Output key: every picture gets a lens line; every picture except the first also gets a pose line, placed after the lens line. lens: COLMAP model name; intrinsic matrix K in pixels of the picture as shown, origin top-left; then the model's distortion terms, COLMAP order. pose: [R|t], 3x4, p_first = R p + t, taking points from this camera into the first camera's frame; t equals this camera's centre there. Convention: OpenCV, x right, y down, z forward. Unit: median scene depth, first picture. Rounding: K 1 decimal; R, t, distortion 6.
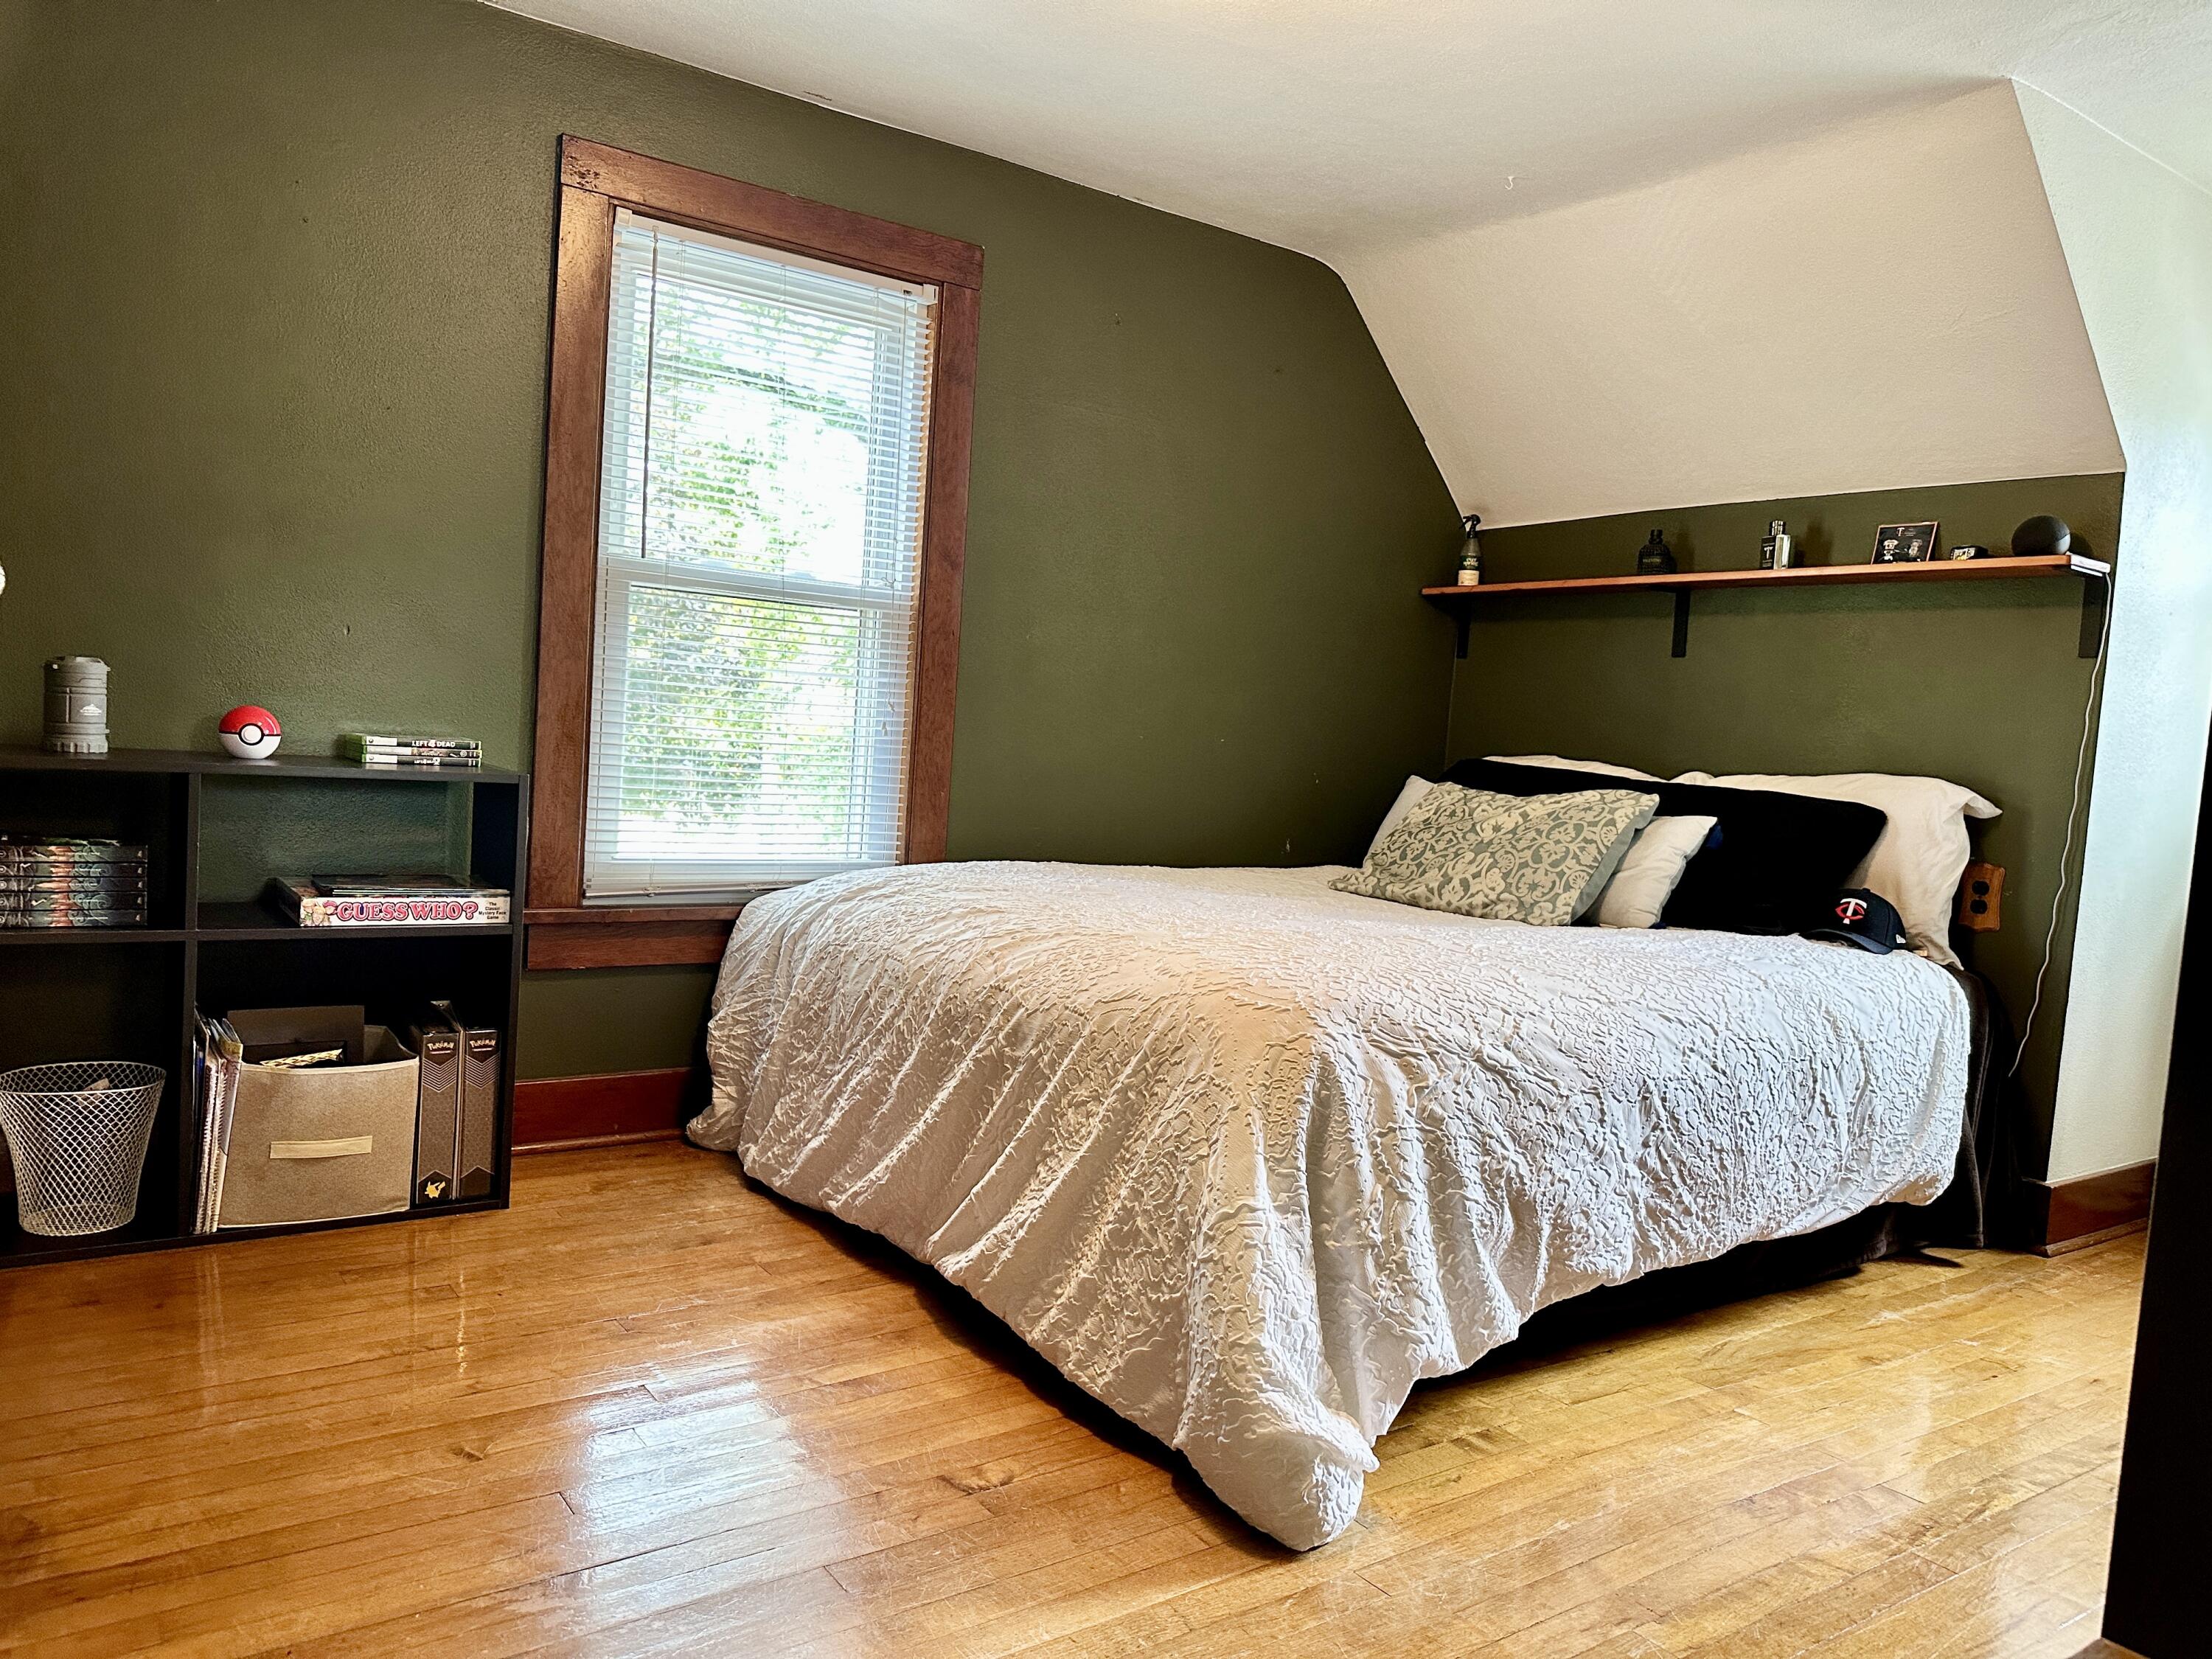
lens RADIAL K [[1590.7, 0, 1080.2], [0, 1590.7, 878.8], [0, 0, 1]] dist [0.089579, -0.094829]
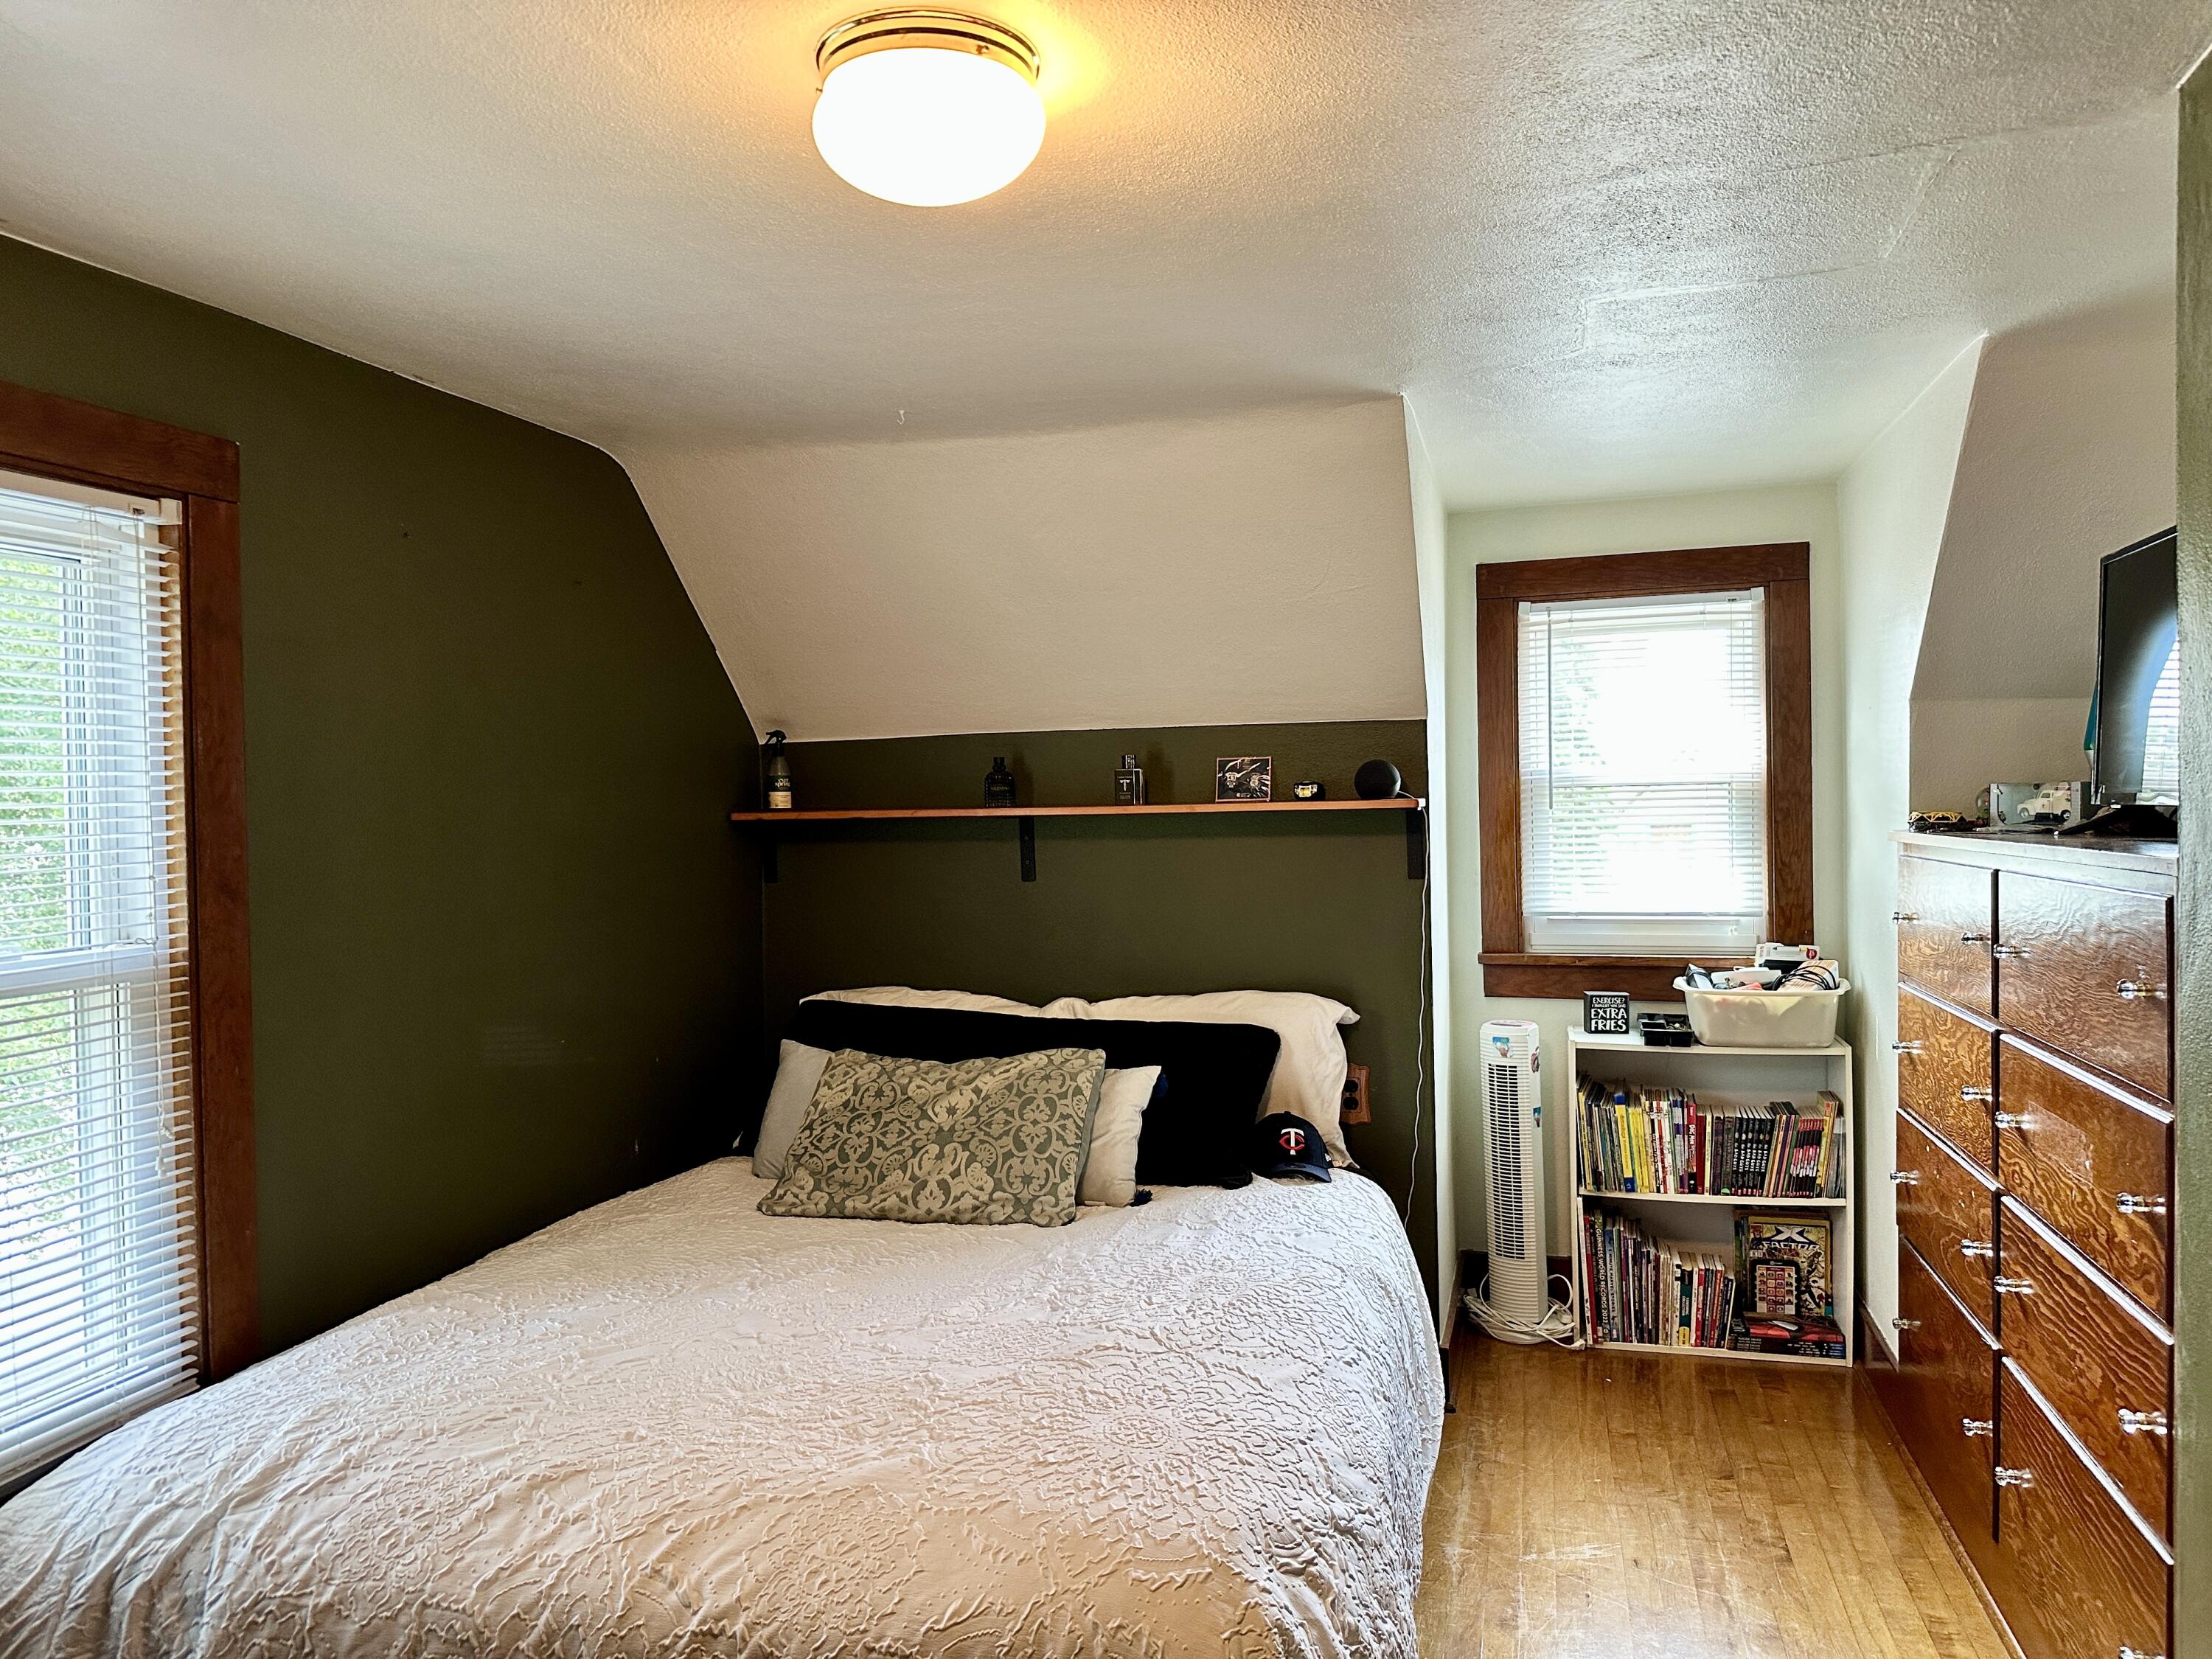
lens RADIAL K [[1590.7, 0, 1106.8], [0, 1590.7, 842.3], [0, 0, 1]] dist [0.089579, -0.094829]
pose [[0.762762, -0.102562, 0.638494, -0.242723], [0.130493, 0.991444, 0.003367, -0.181588], [-0.633376, 0.080751, 0.769620, 0.251764]]
